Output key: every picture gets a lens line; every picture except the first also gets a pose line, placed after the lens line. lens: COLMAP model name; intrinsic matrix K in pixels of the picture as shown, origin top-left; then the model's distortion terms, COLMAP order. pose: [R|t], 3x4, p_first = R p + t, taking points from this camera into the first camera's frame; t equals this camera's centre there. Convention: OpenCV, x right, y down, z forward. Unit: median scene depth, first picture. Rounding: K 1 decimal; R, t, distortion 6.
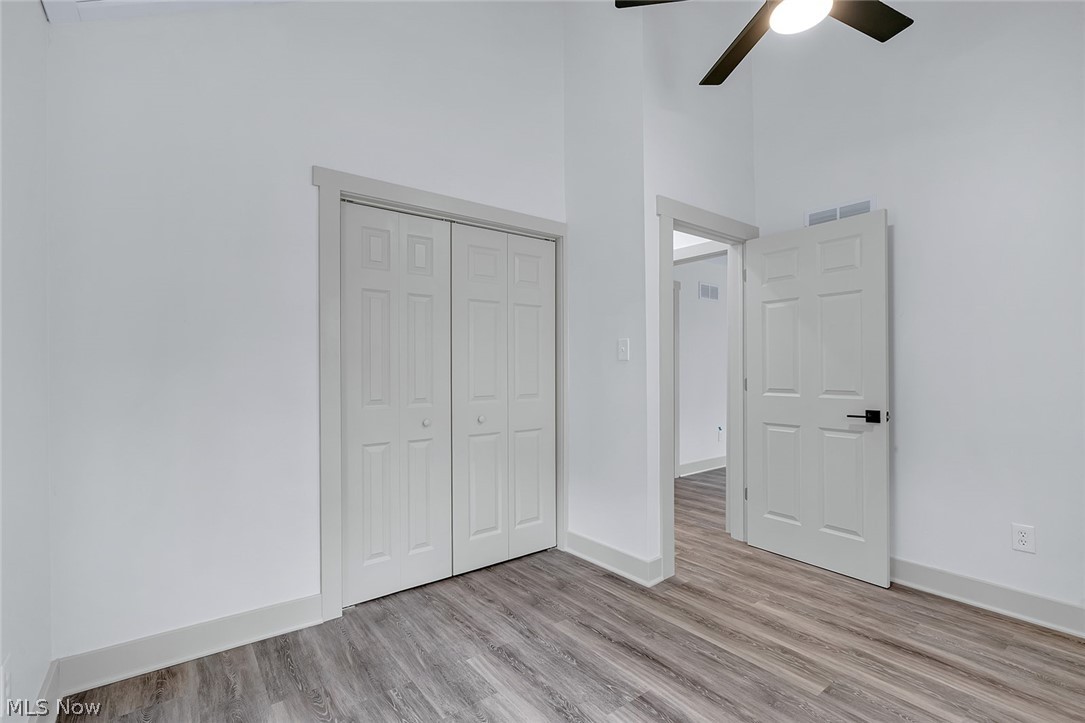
lens RADIAL K [[491.5, 0, 541.0], [0, 491.5, 366.8], [0, 0, 1]] dist [0.002352, 0.000271]
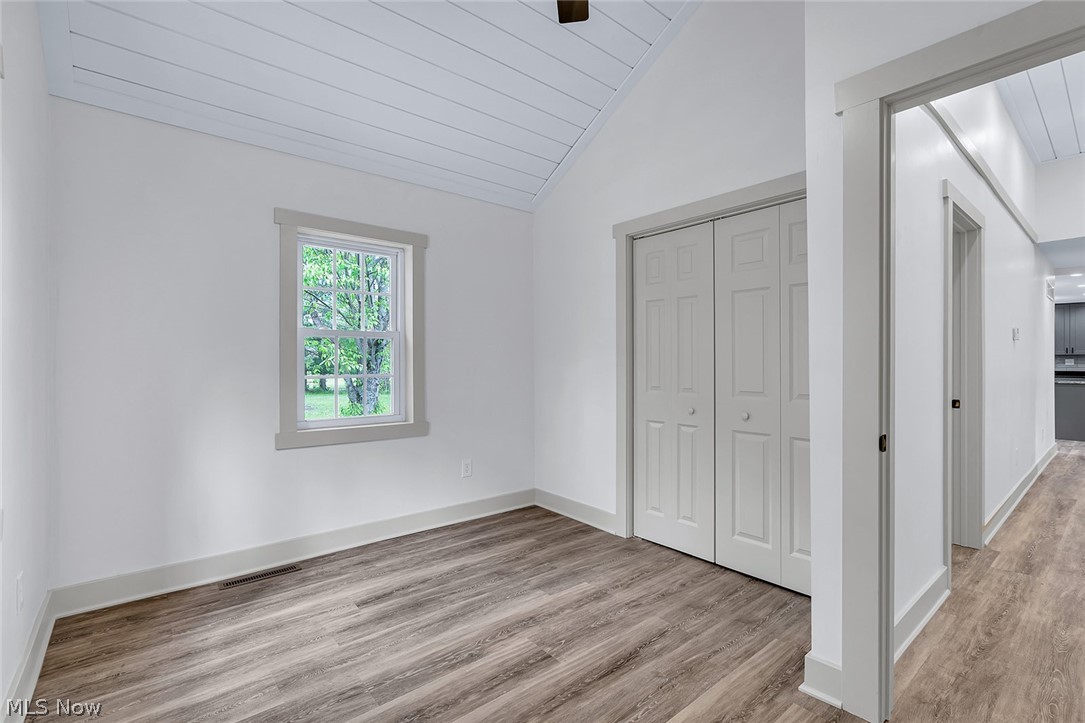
lens RADIAL K [[491.5, 0, 542.8], [0, 491.5, 363.0], [0, 0, 1]] dist [0.002352, 0.000271]
pose [[0.040336, 0.002684, -0.999183, 0.995944], [-0.000835, 0.999996, 0.002653, 0.003920], [0.999186, 0.000727, 0.040338, 0.712938]]
